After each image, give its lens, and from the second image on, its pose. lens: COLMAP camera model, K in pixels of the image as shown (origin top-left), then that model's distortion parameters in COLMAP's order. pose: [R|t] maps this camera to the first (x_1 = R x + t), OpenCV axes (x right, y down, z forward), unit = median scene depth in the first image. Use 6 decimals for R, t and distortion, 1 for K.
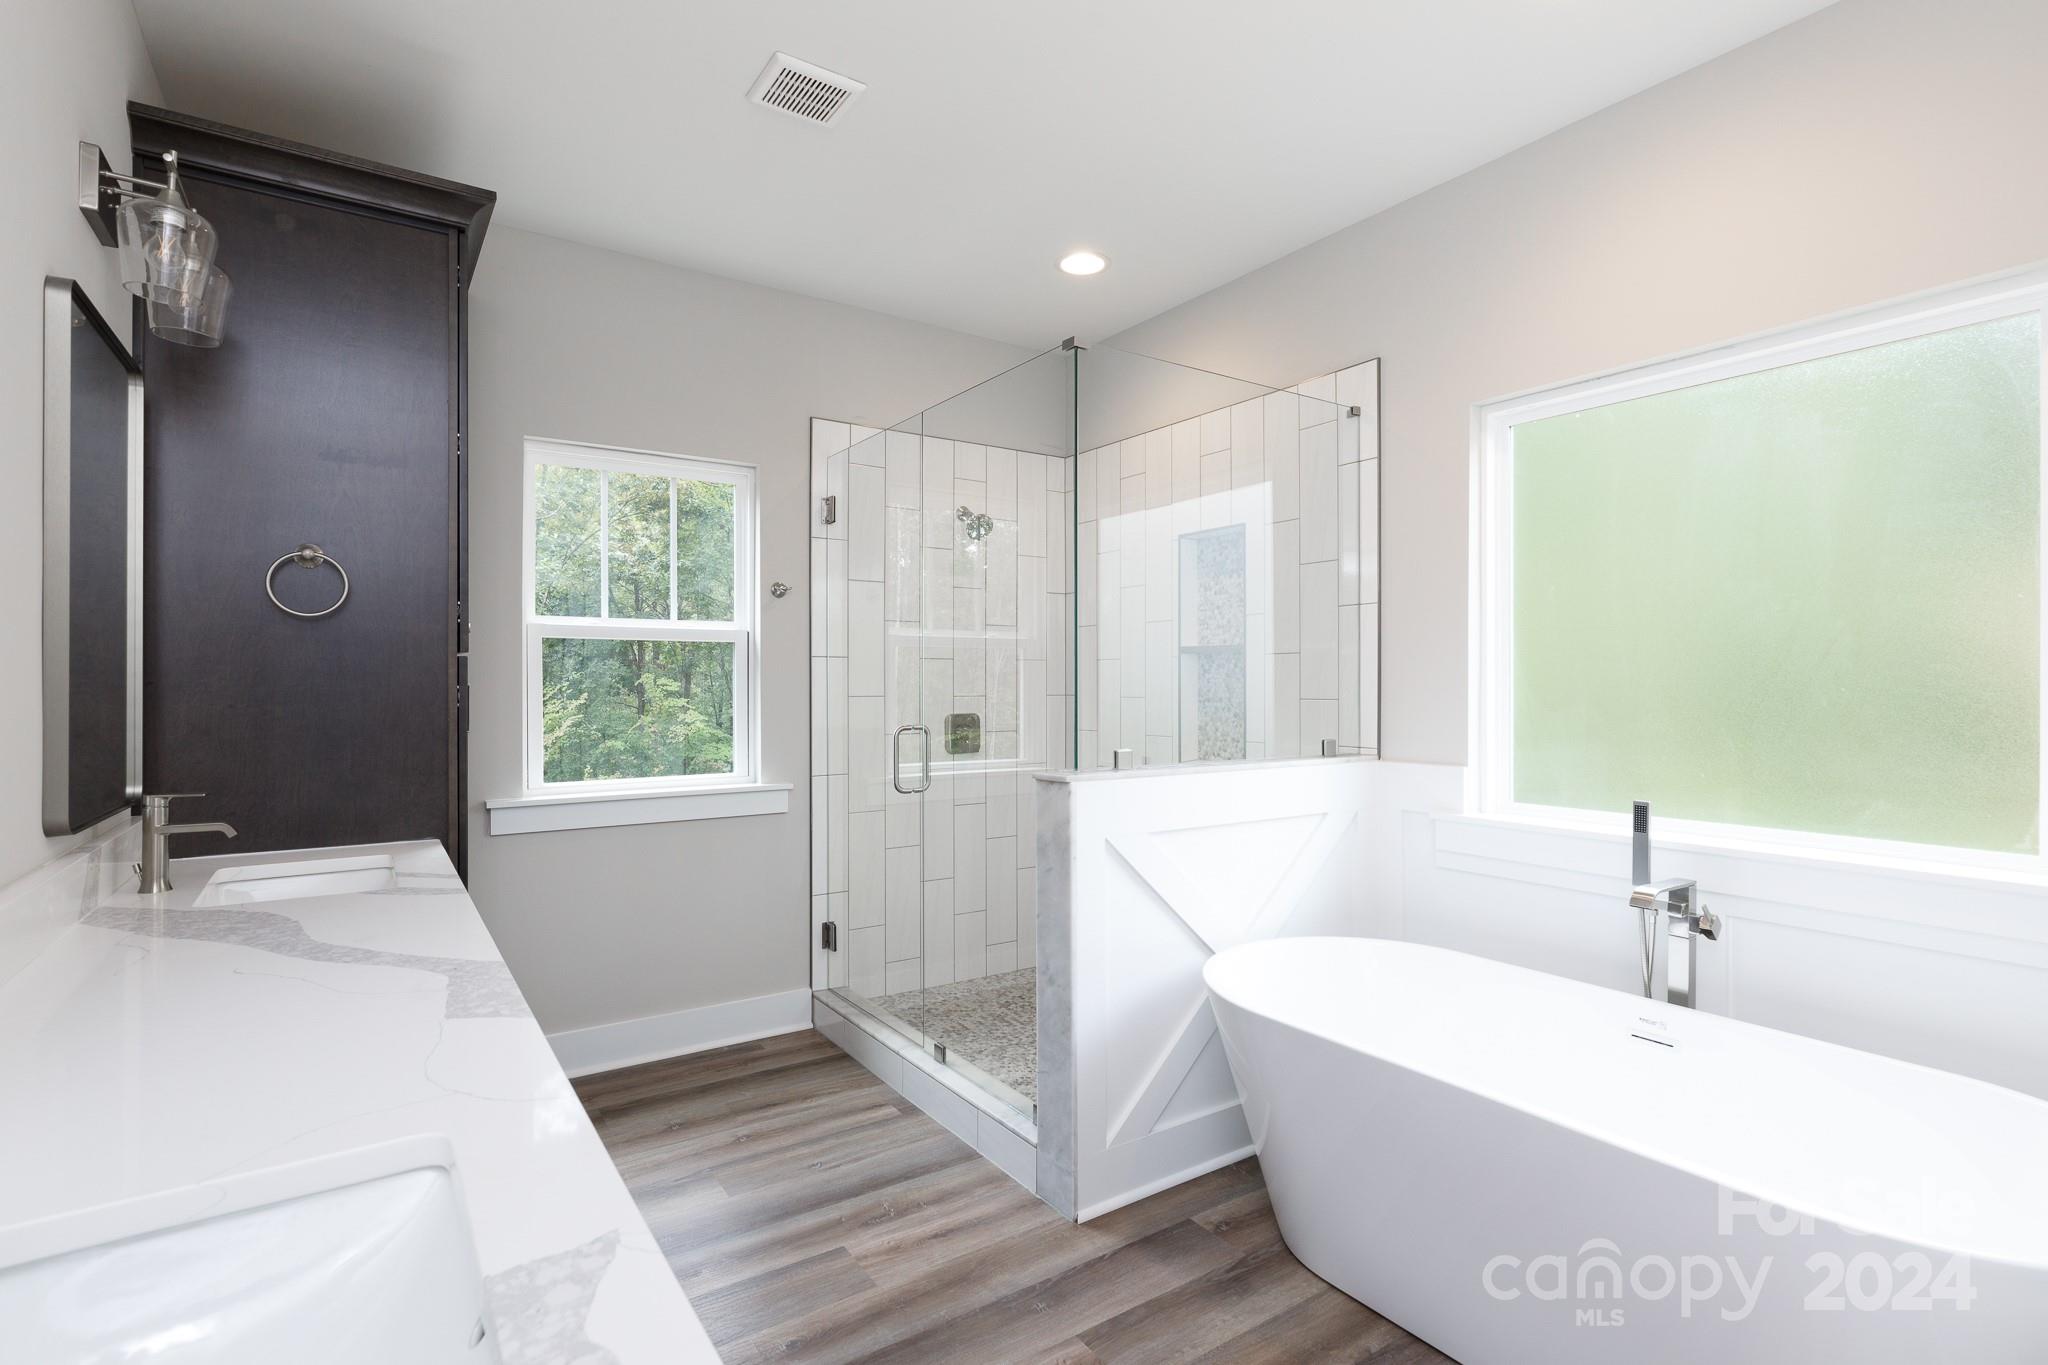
lens RADIAL K [[988.2, 0, 1031.9], [0, 988.2, 680.1], [0, 0, 1]] dist [-0.000129, 0.000328]
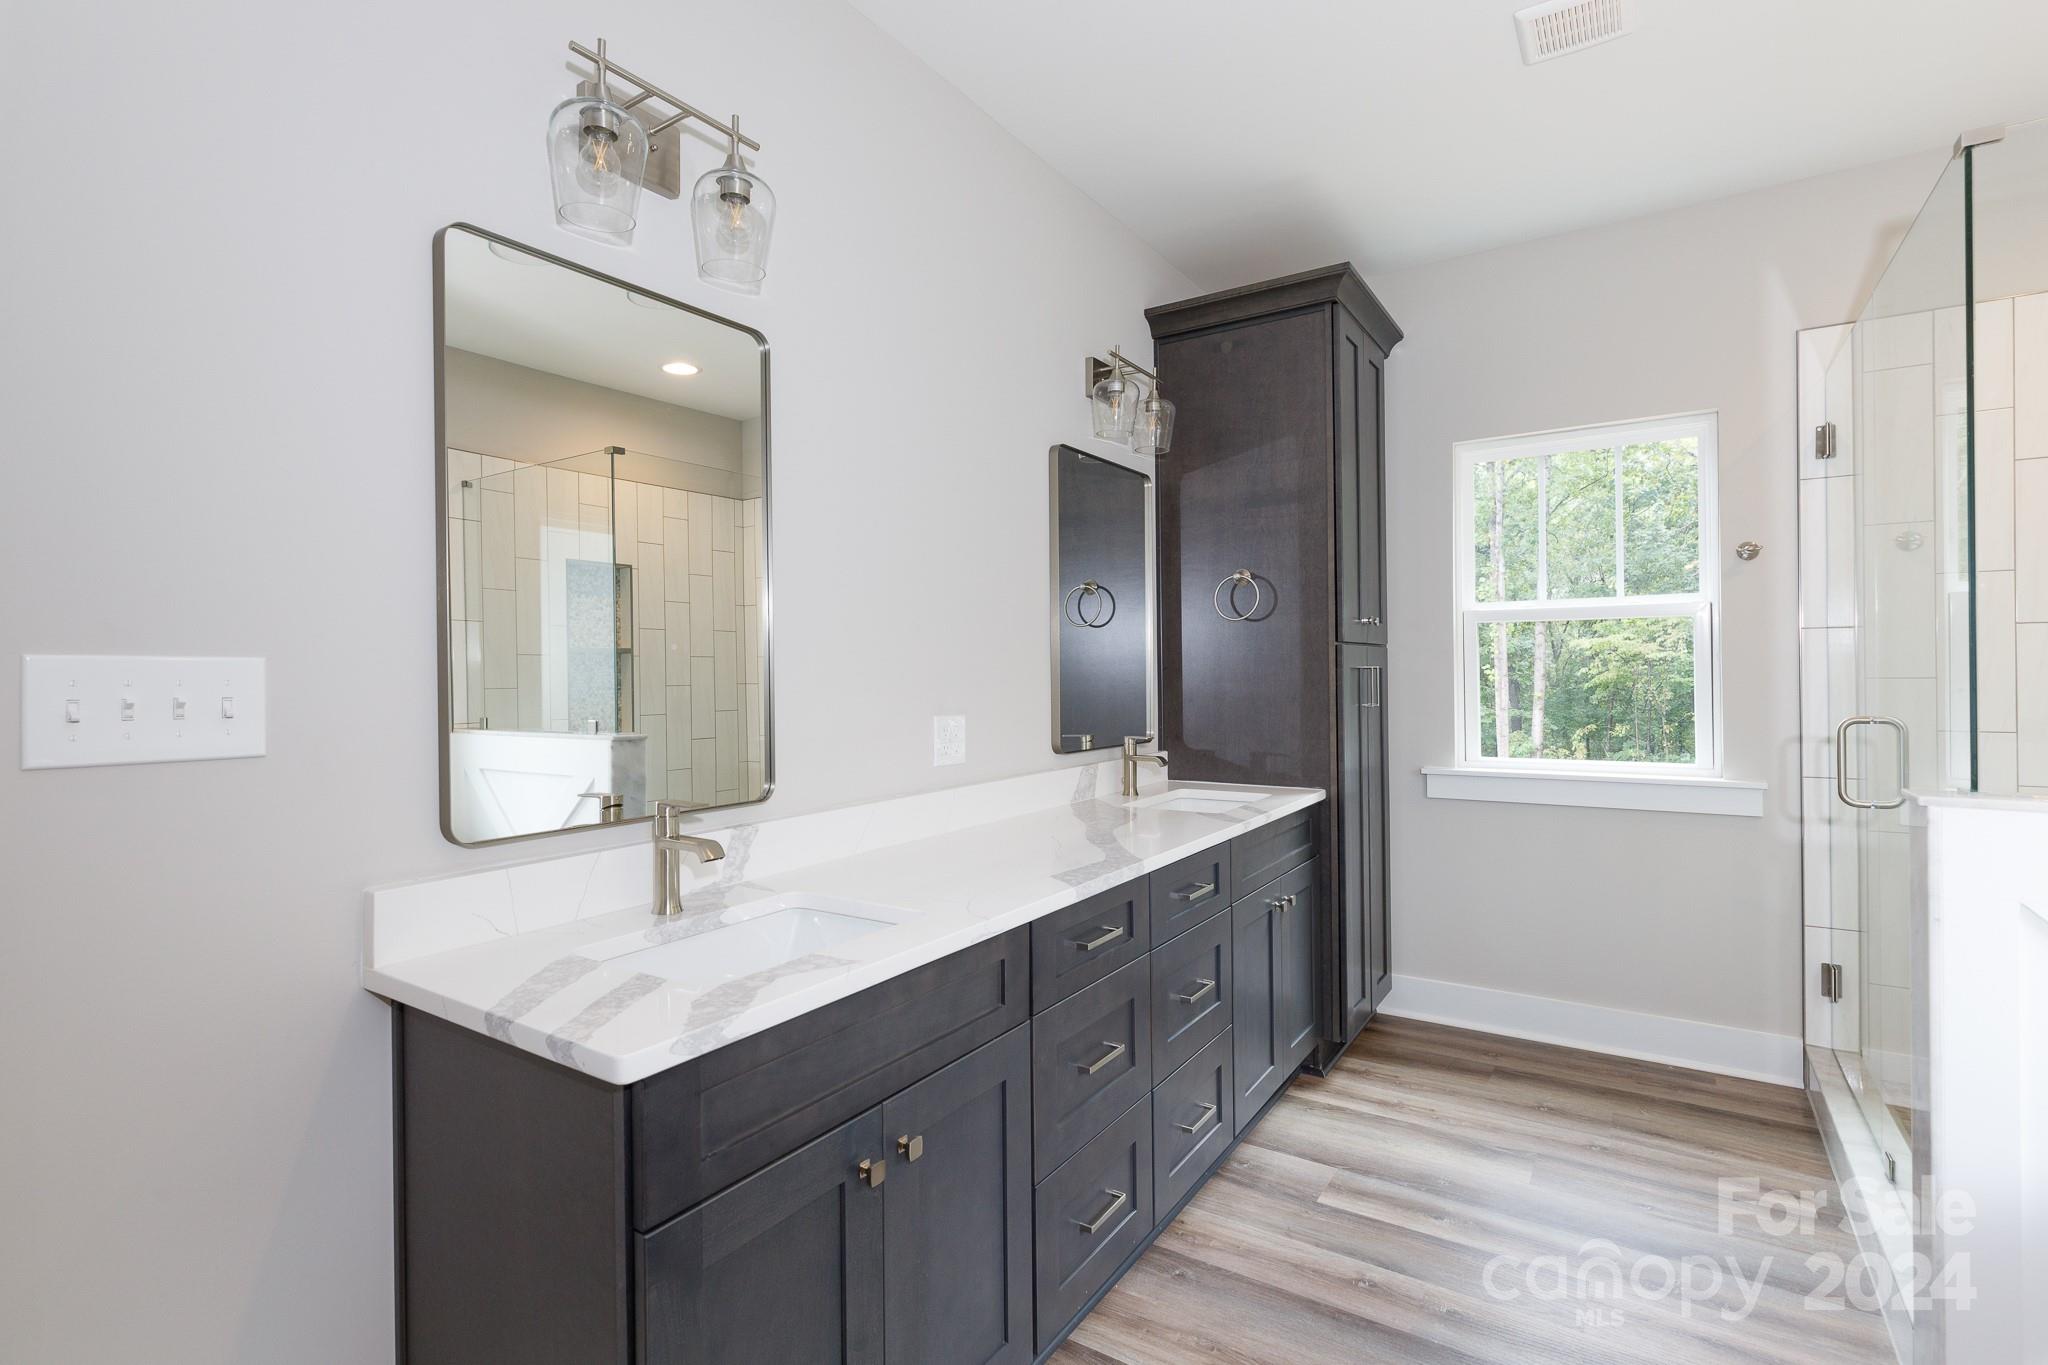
lens RADIAL K [[988.2, 0, 1034.1], [0, 988.2, 665.5], [0, 0, 1]] dist [-0.000129, 0.000328]
pose [[0.382407, -0.005559, -0.923977, 0.281853], [0.012230, 0.999925, -0.000955, -0.000328], [0.923913, -0.010935, 0.382446, 0.113972]]
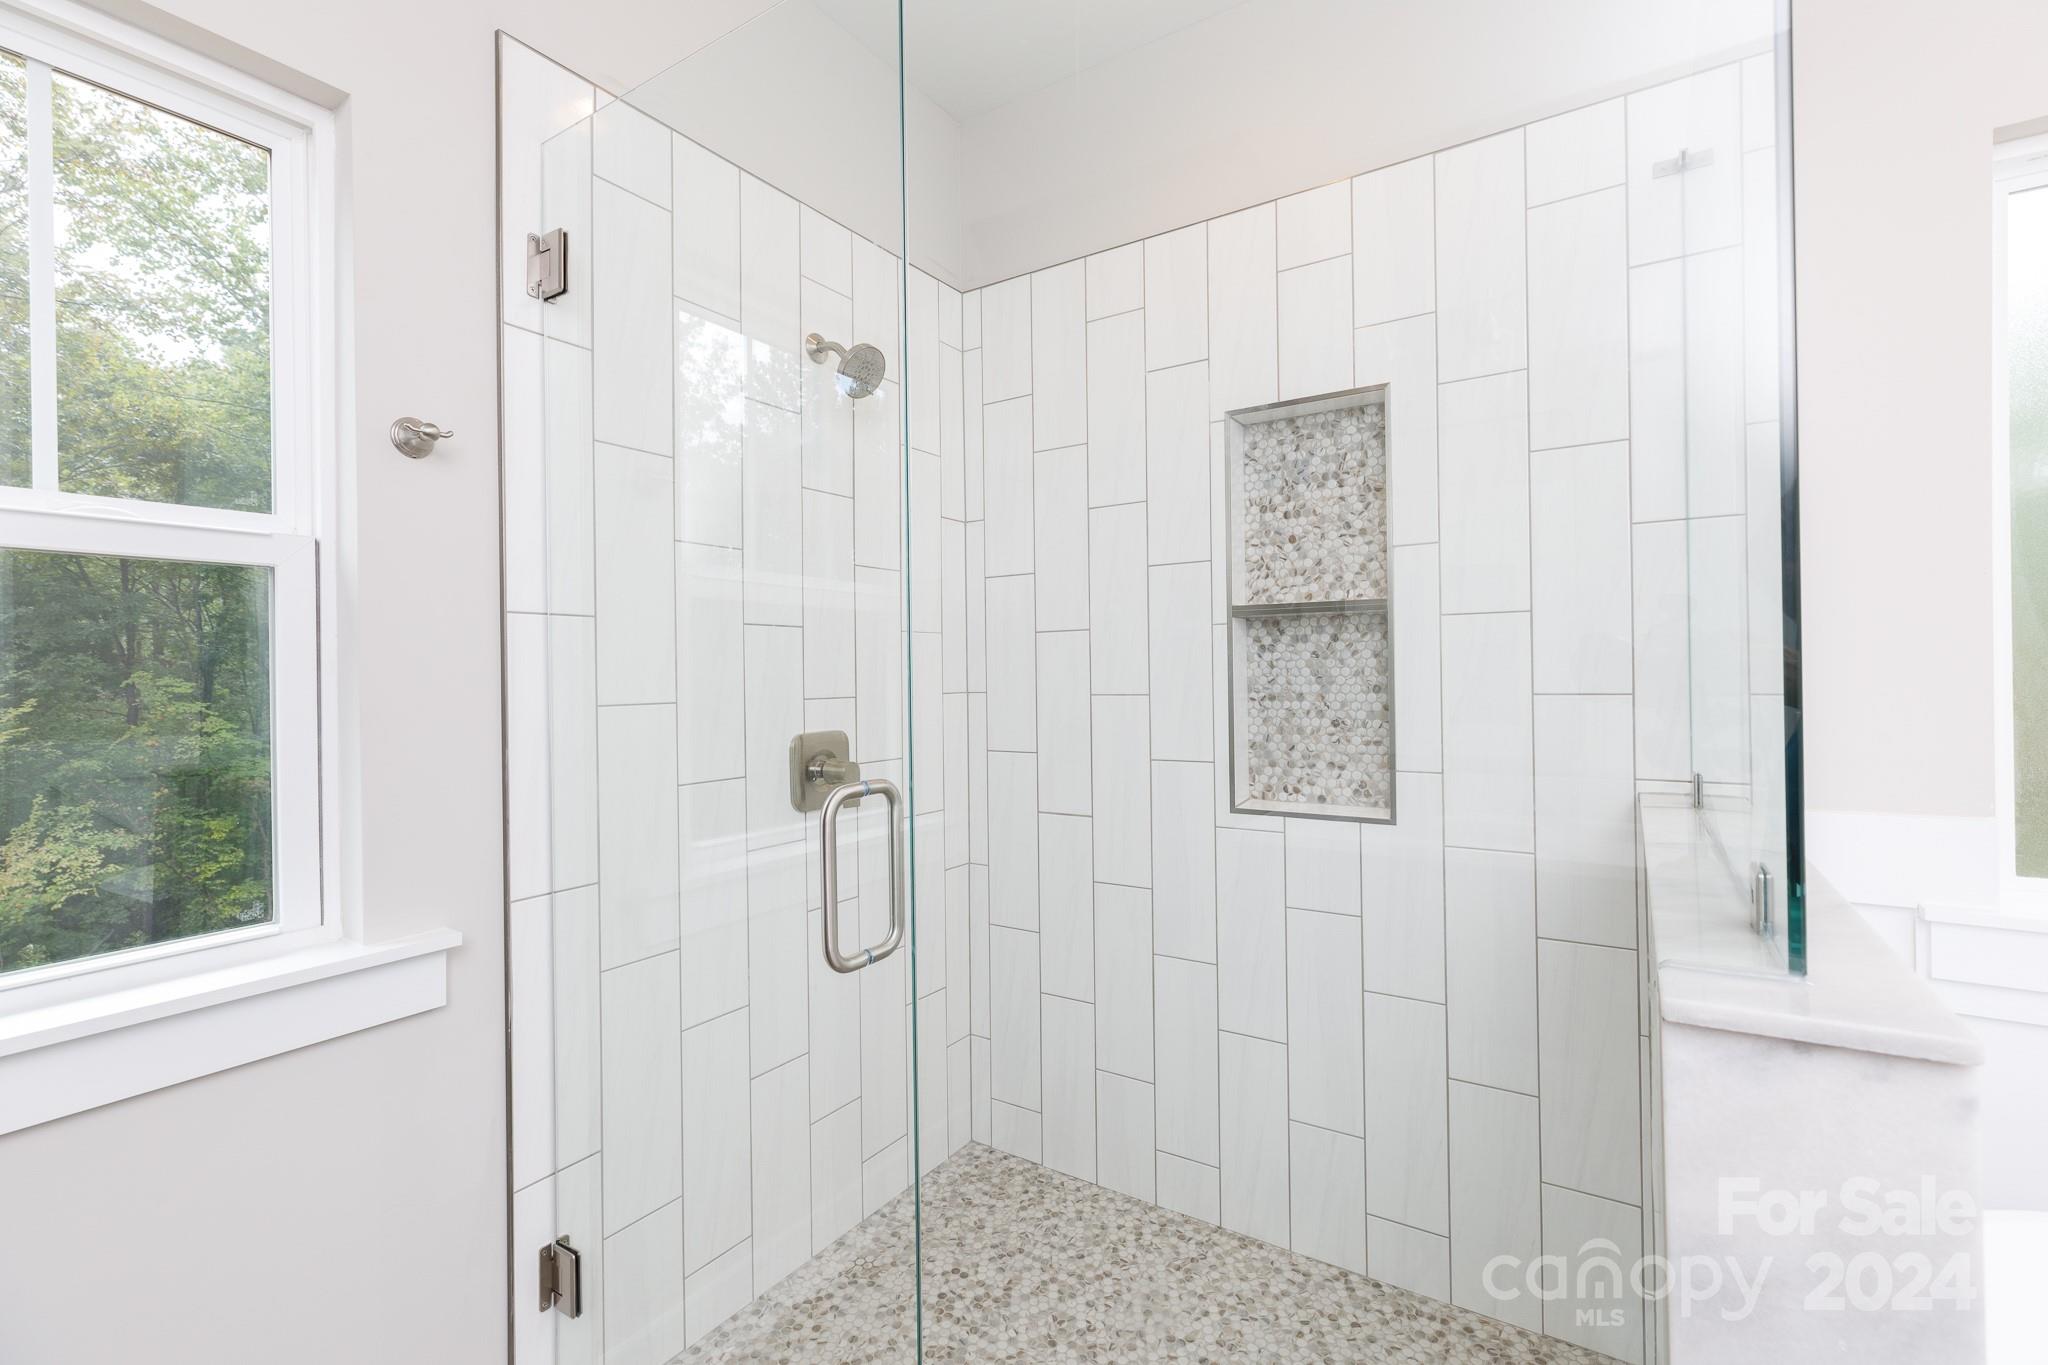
lens RADIAL K [[922.0, 0, 1031.0], [0, 922.0, 670.2], [0, 0, 1]] dist [0.004058, -0.000534]
pose [[0.924673, -0.008889, 0.380657, -0.167167], [0.010108, 0.999948, -0.001201, 0.003277], [-0.380627, 0.004958, 0.924715, 0.558456]]
